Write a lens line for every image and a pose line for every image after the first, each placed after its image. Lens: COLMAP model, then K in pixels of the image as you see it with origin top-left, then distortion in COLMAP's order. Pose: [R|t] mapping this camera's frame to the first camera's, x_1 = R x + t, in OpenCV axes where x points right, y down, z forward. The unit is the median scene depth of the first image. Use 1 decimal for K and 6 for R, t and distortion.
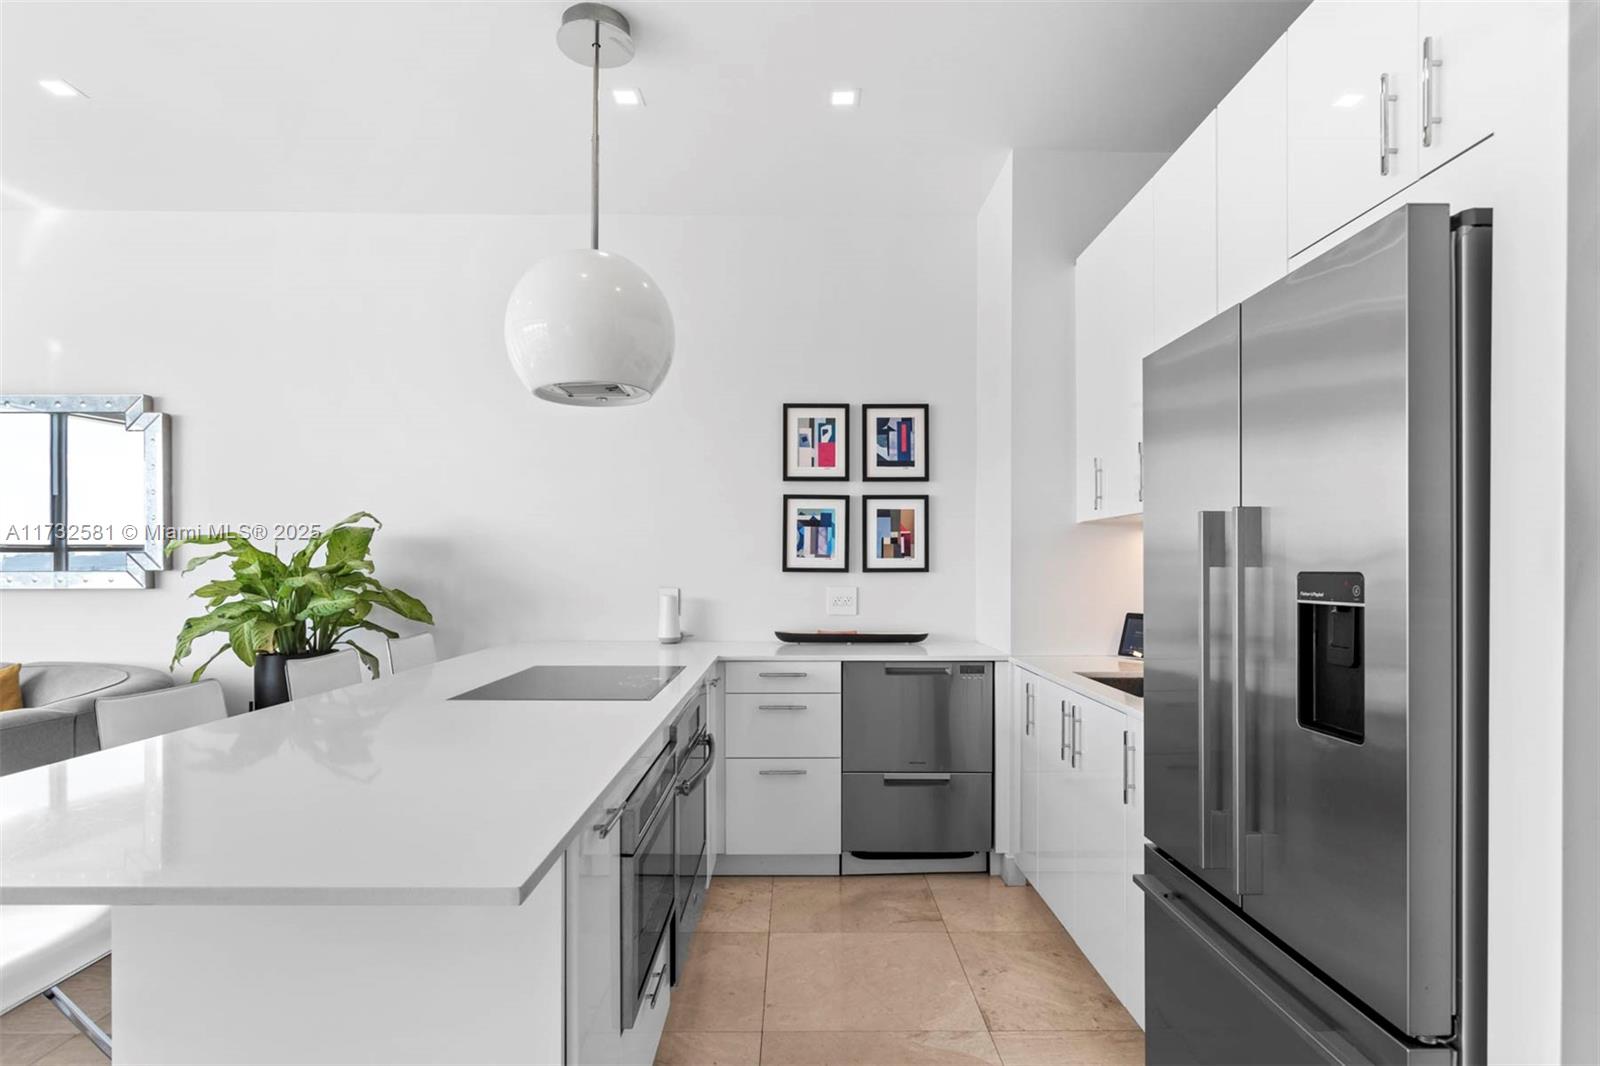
lens RADIAL K [[830.9, 0, 813.5], [0, 830.9, 571.2], [0, 0, 1]] dist [-0.018557, 0.000491]
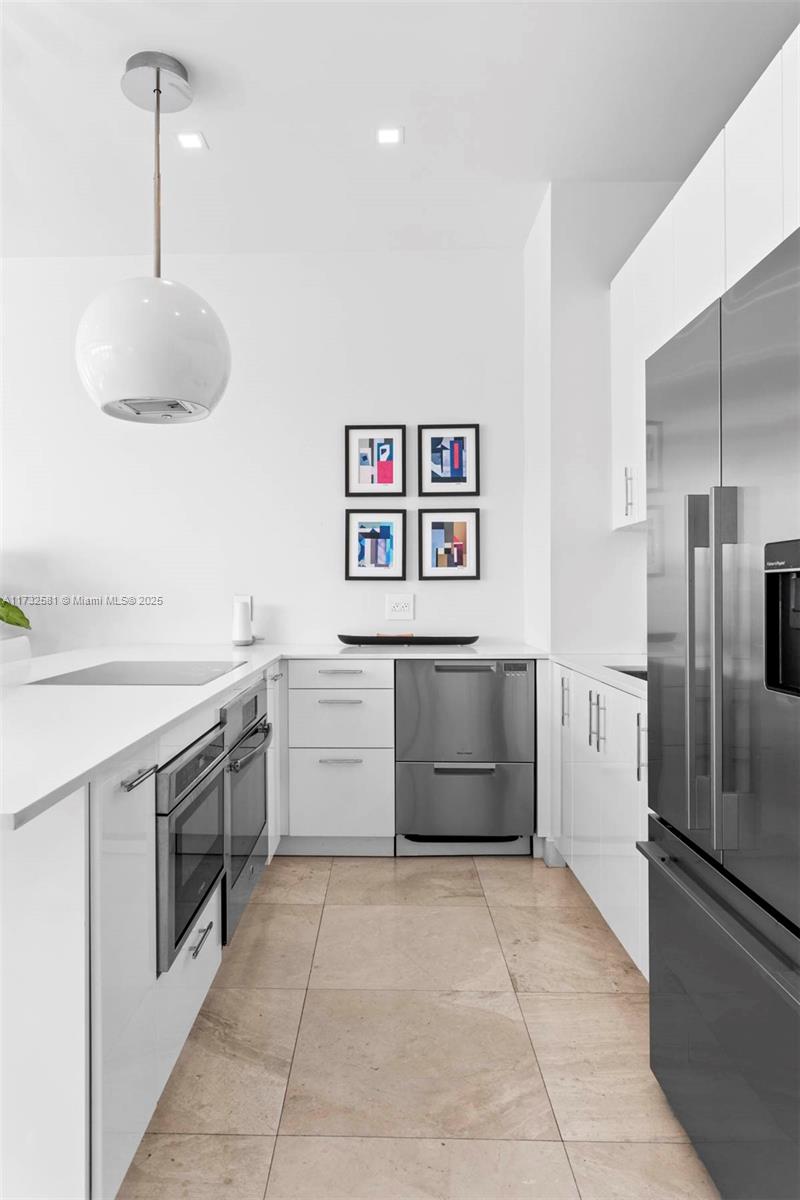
lens RADIAL K [[763.2, 0, 371.7], [0, 763.2, 601.8], [0, 0, 1]] dist [-0.019083, 0.012401]
pose [[0.999092, -0.003850, -0.042419, 0.040240], [0.004175, 0.999963, 0.007580, 0.021710], [0.042388, -0.007750, 0.999071, 0.000672]]
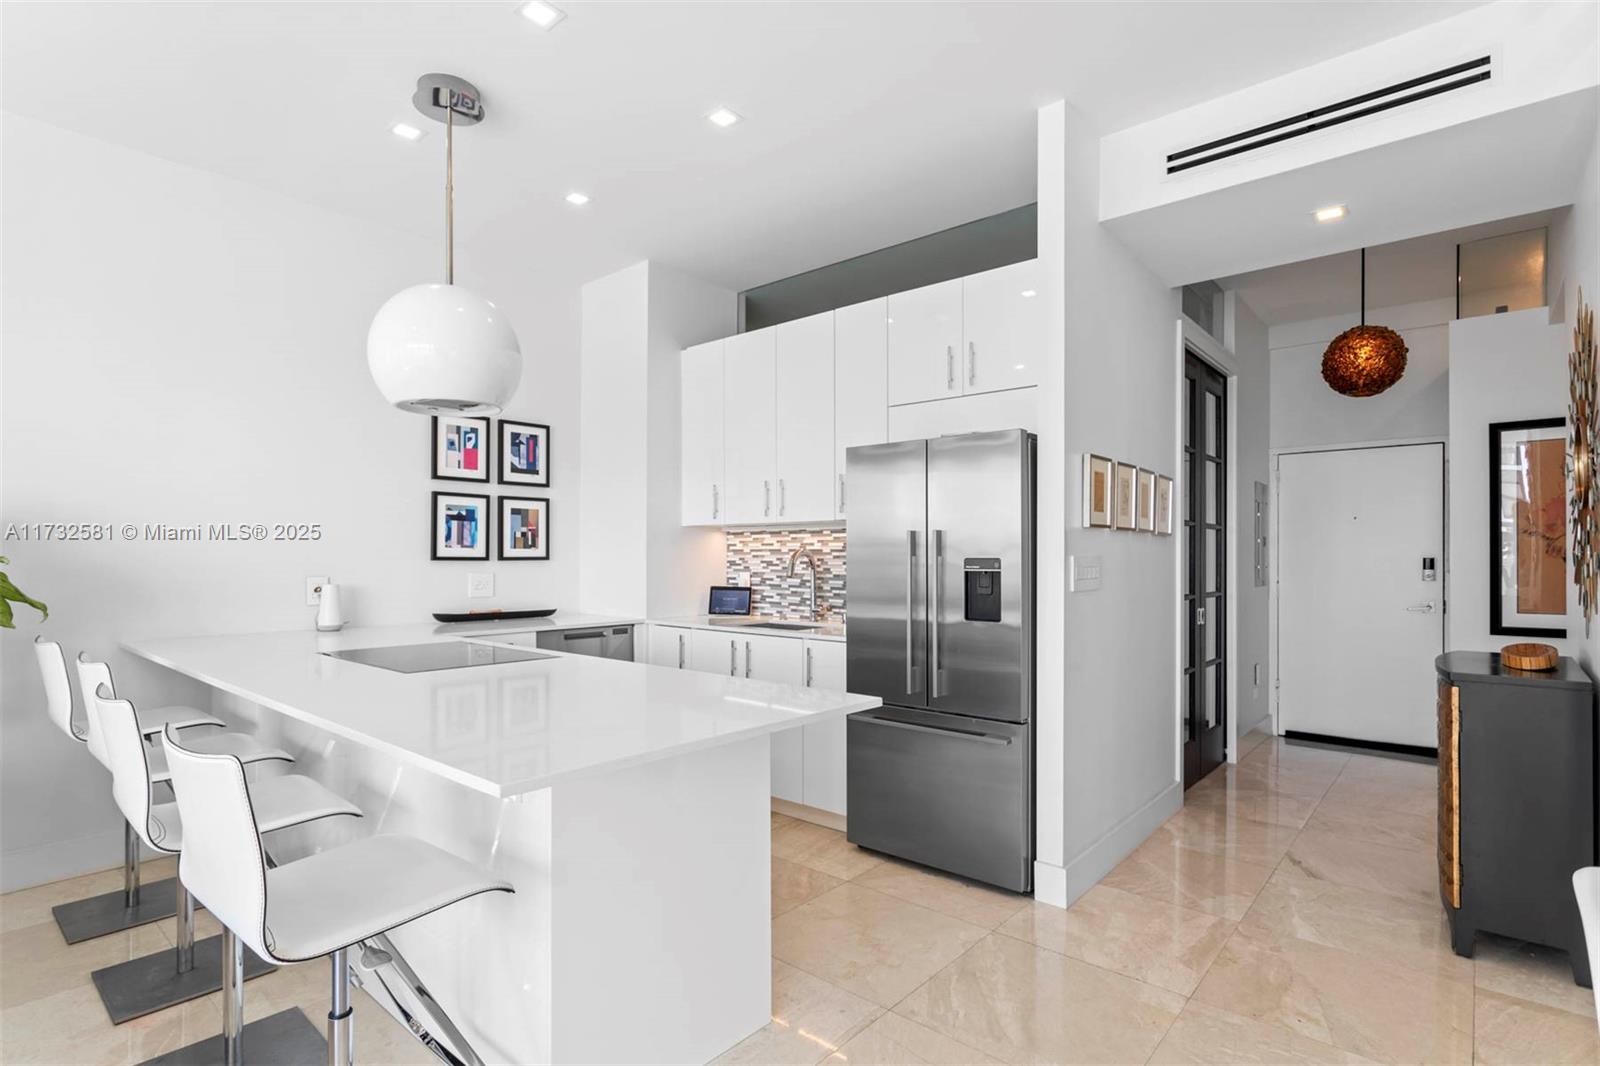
lens RADIAL K [[792.0, 0, 793.1], [0, 792.0, 555.1], [0, 0, 1]] dist [-0.005309, 0.003117]
pose [[0.672312, 0.001748, 0.740266, -0.498992], [0.003123, 0.999982, -0.005198, 0.000781], [-0.740261, 0.005806, 0.672294, -0.072468]]
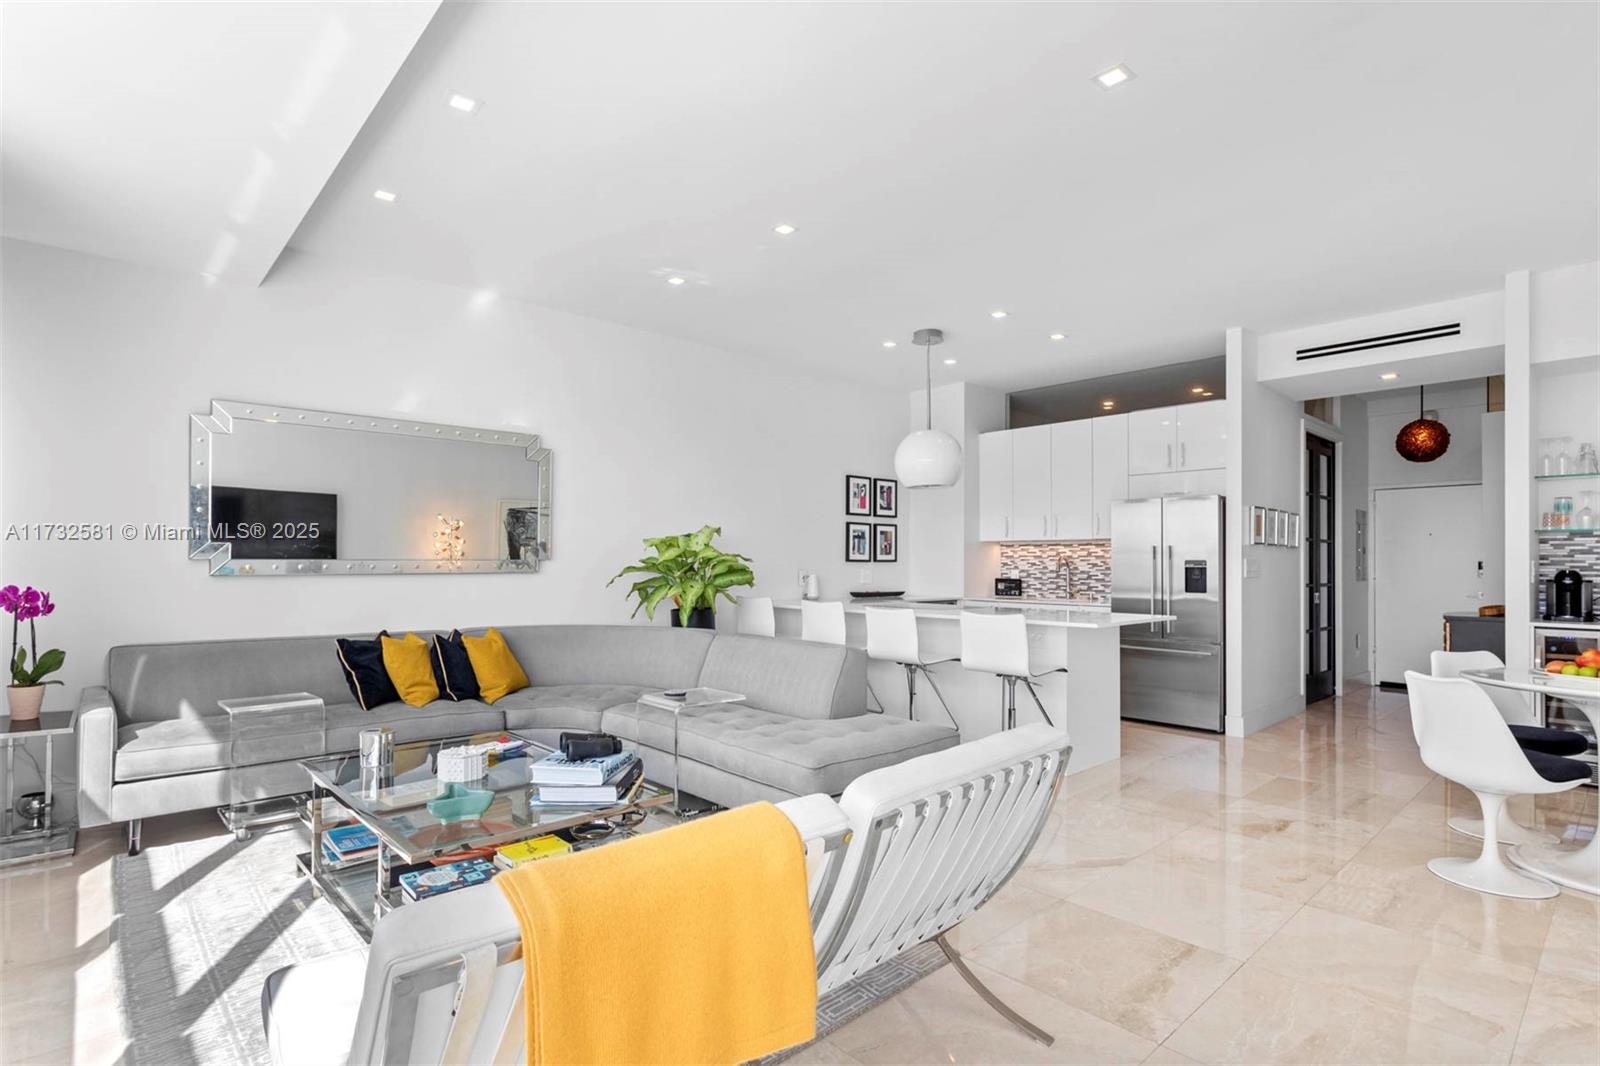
lens RADIAL K [[792.0, 0, 802.4], [0, 792.0, 557.6], [0, 0, 1]] dist [-0.005309, 0.003117]
pose [[0.746959, 0.005574, 0.664847, -1.346606], [0.000950, 0.999955, -0.009450, 0.008538], [-0.664869, 0.007691, 0.746920, -0.310899]]
